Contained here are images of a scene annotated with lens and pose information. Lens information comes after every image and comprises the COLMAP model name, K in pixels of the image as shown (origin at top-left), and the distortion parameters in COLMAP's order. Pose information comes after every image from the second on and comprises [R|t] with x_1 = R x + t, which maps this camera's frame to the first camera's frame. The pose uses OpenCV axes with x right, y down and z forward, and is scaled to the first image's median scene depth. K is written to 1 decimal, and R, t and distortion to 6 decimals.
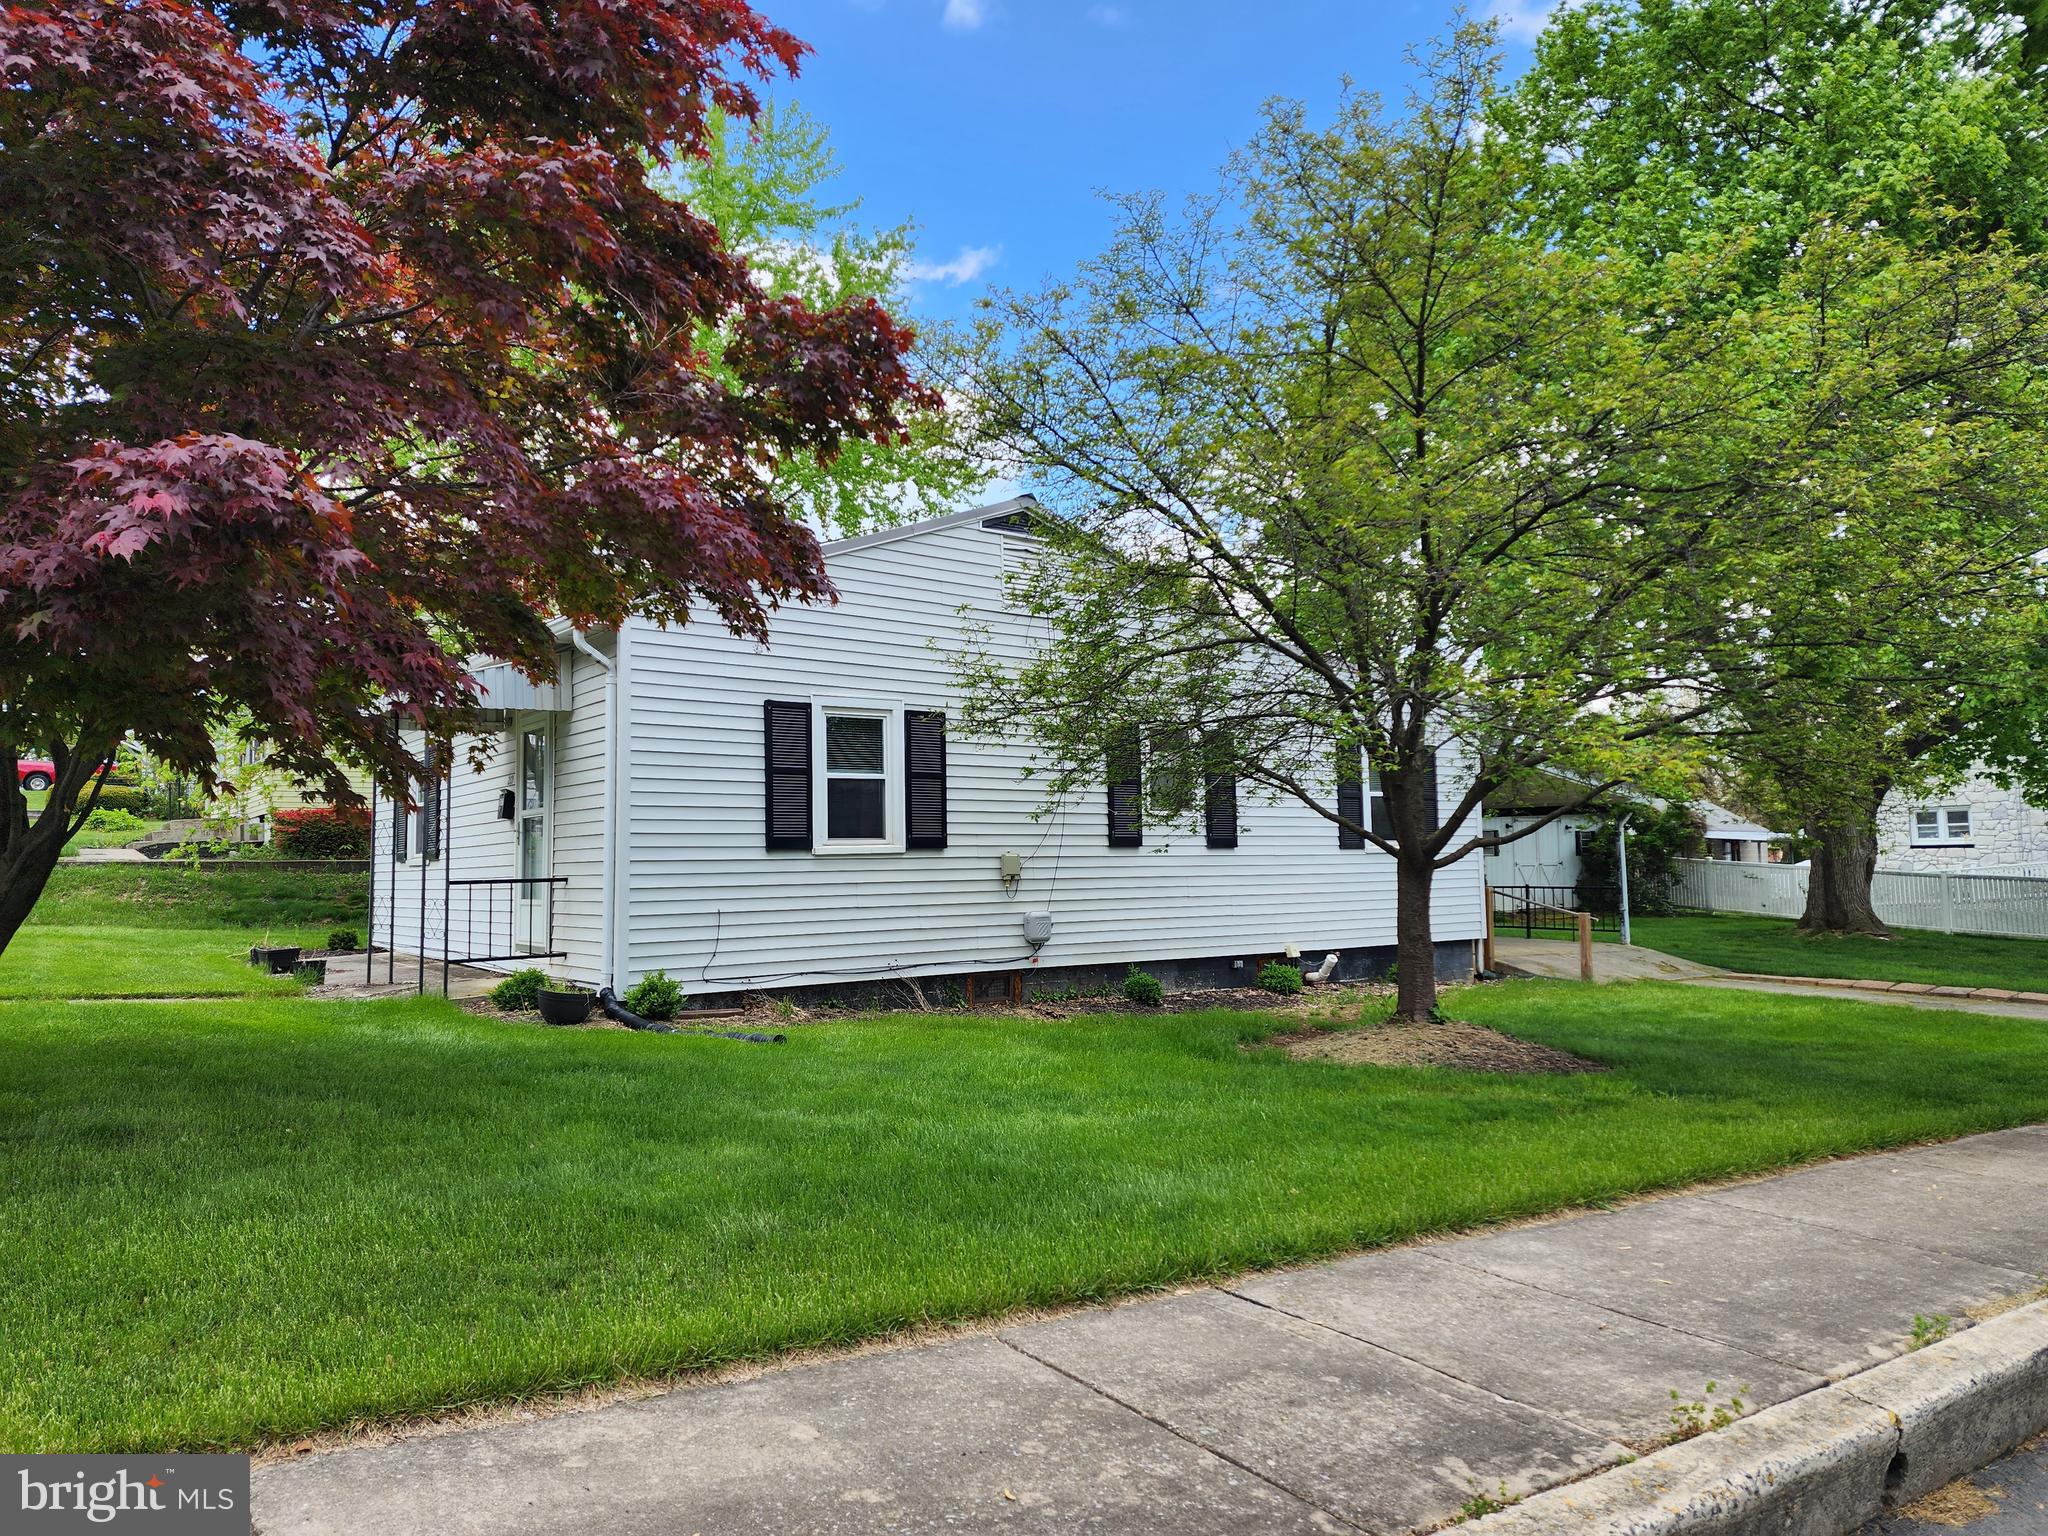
lens RADIAL K [[1343.6, 0, 1024.8], [0, 1343.6, 767.5], [0, 0, 1]] dist [0.040371, 0.000035]
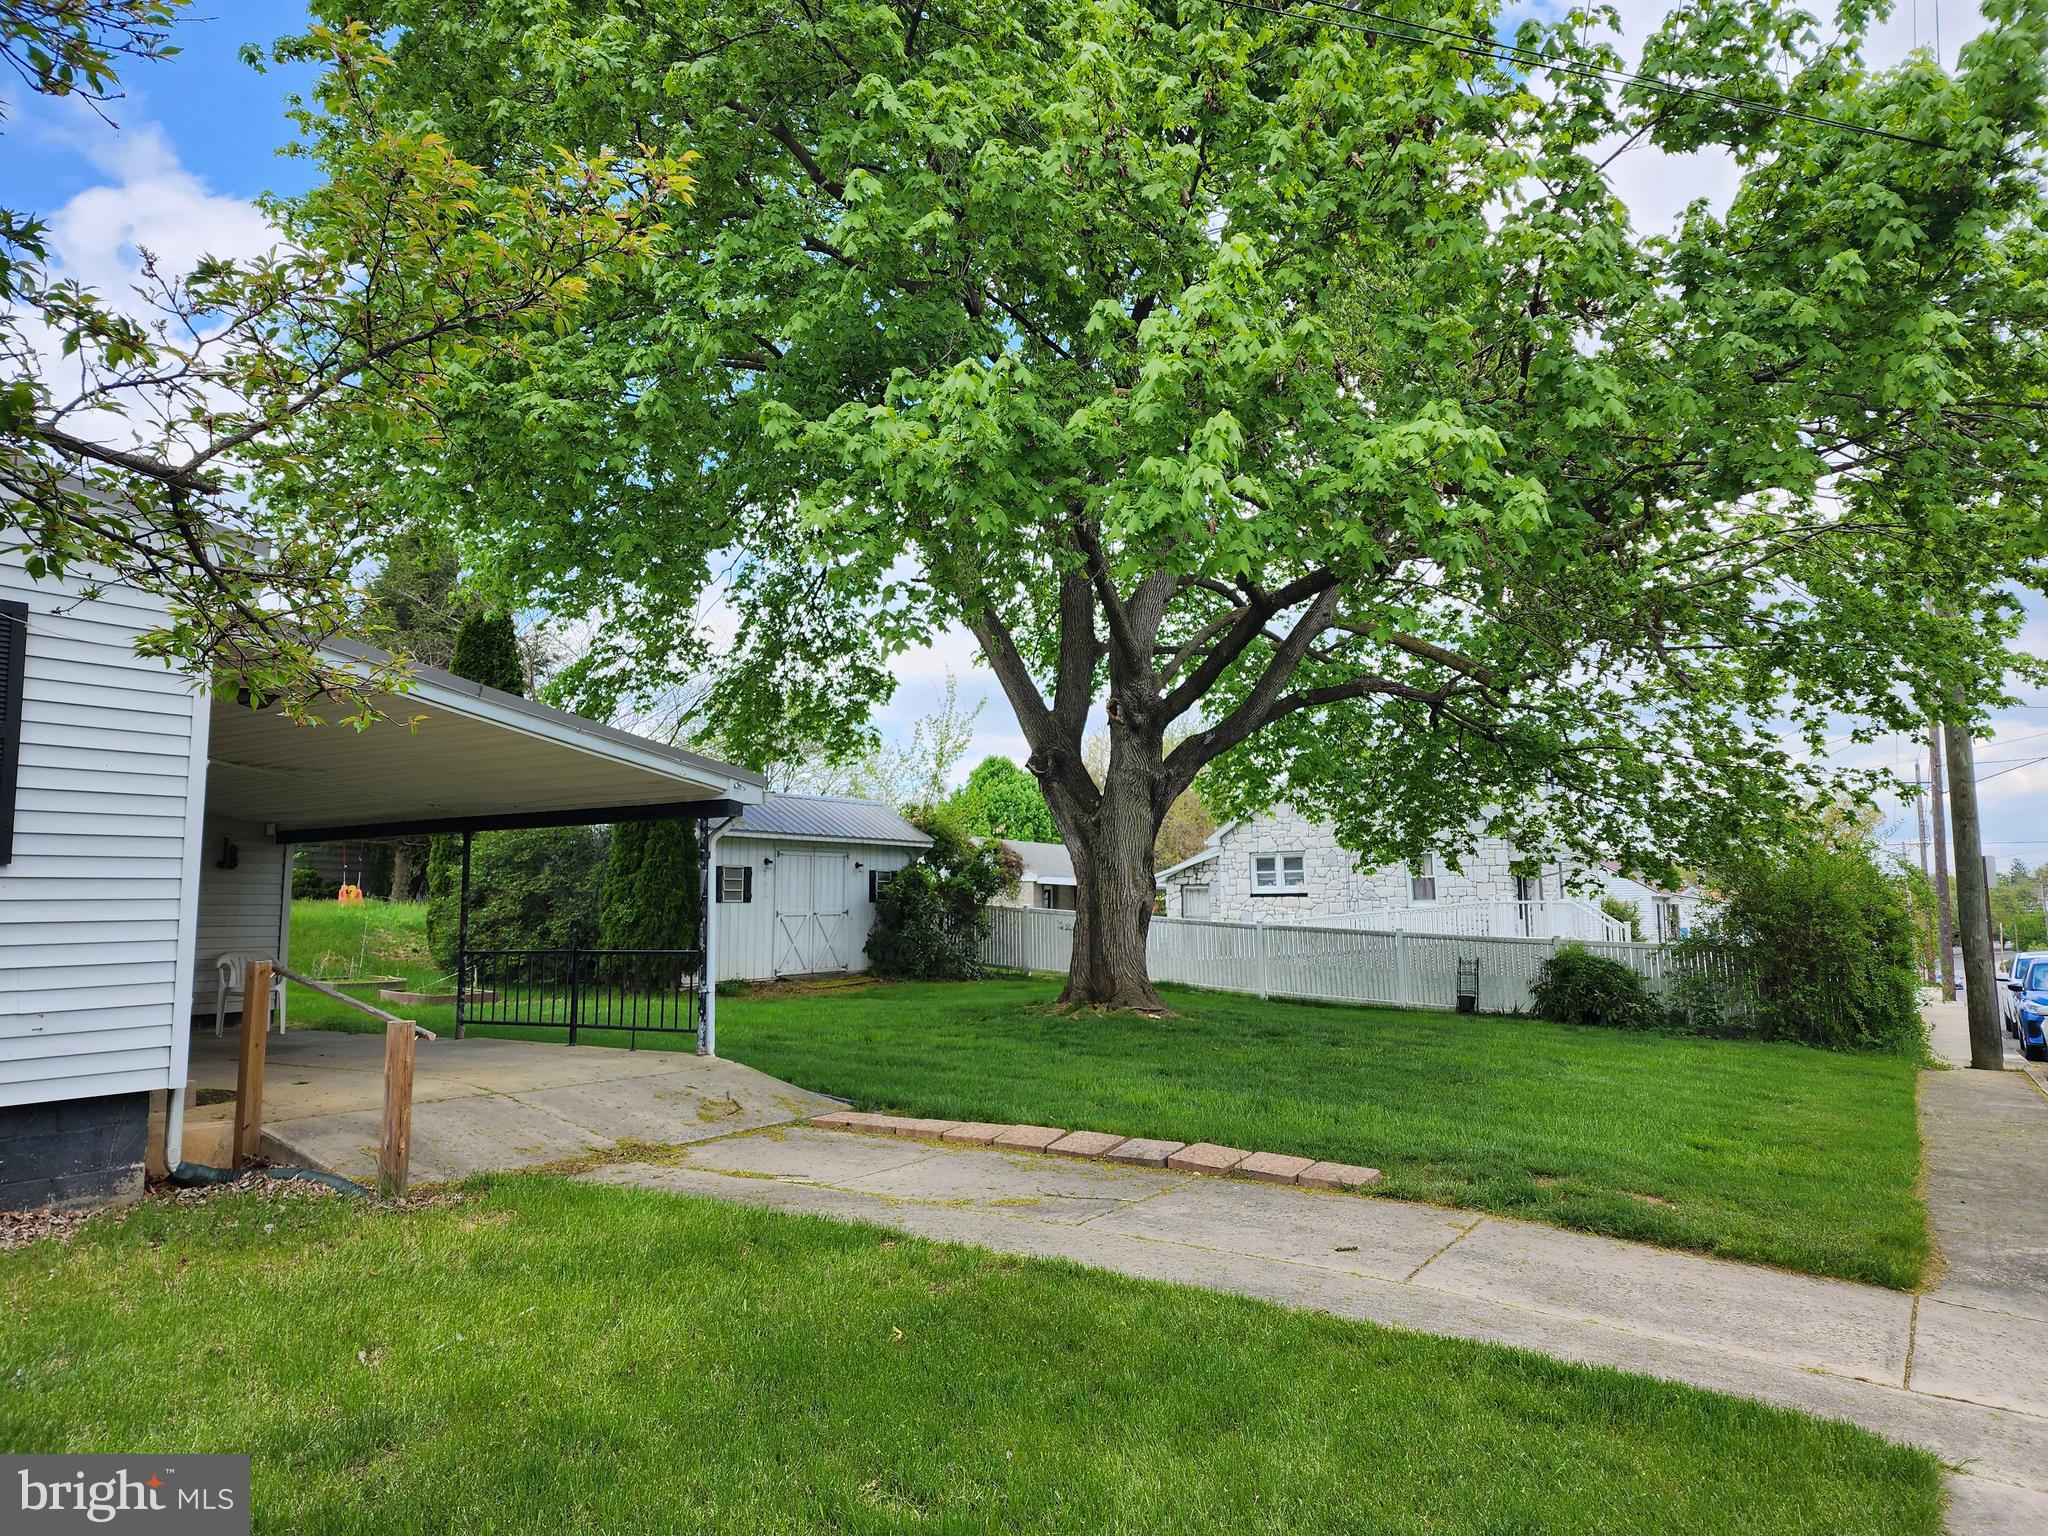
lens RADIAL K [[1343.6, 0, 1021.6], [0, 1343.6, 770.6], [0, 0, 1]] dist [0.040371, 0.000035]
pose [[0.932235, 0.042720, 0.359323, 0.222794], [-0.030205, 0.998728, -0.040376, 0.019535], [-0.360590, 0.026786, 0.932340, 0.266074]]
